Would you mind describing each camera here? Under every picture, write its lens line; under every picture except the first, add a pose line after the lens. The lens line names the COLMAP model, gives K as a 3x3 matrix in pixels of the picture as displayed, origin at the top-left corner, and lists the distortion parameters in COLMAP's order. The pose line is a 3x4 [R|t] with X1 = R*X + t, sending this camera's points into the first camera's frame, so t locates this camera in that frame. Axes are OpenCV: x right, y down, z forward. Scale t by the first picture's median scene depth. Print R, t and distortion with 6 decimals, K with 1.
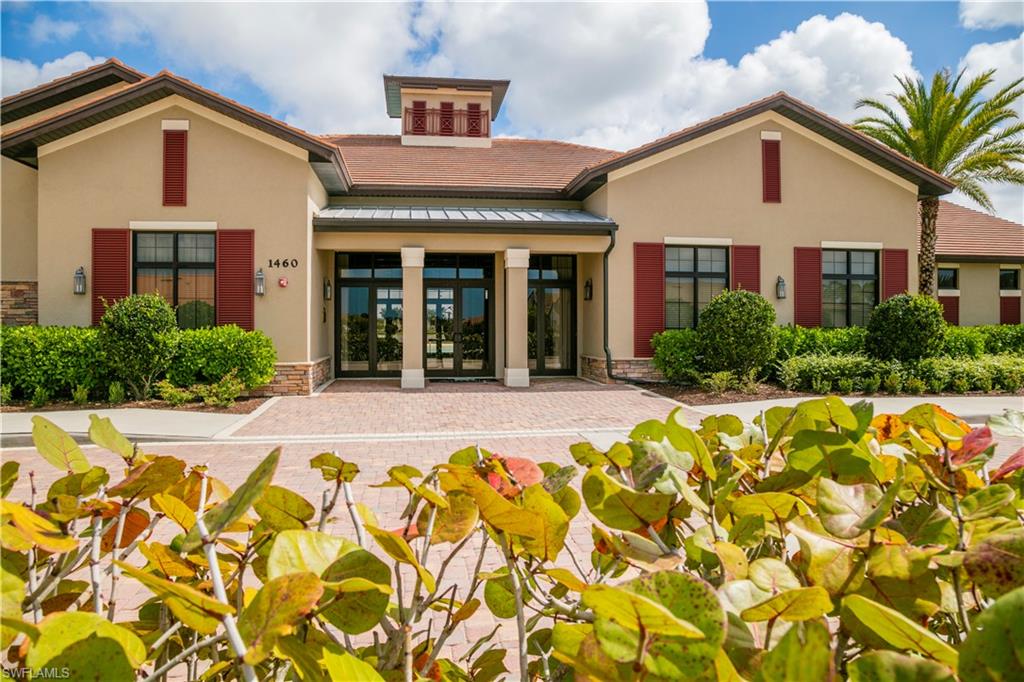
lens RADIAL K [[713.5, 0, 512.0], [0, 713.5, 341.0], [0, 0, 1]] dist [-0.032413, 0.005901]
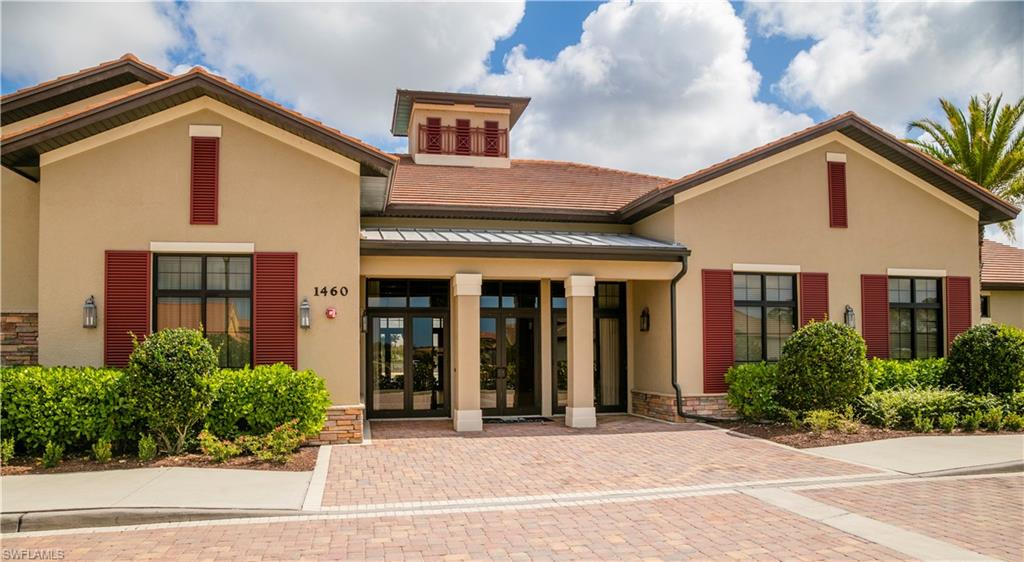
lens RADIAL K [[709.7, 0, 512.2], [0, 709.7, 344.1], [0, 0, 1]] dist [-0.035005, -0.001033]
pose [[0.996819, -0.005472, 0.079509, -0.162285], [0.007966, 0.999485, -0.031079, -0.015494], [-0.079298, 0.031613, 0.996350, 0.116374]]
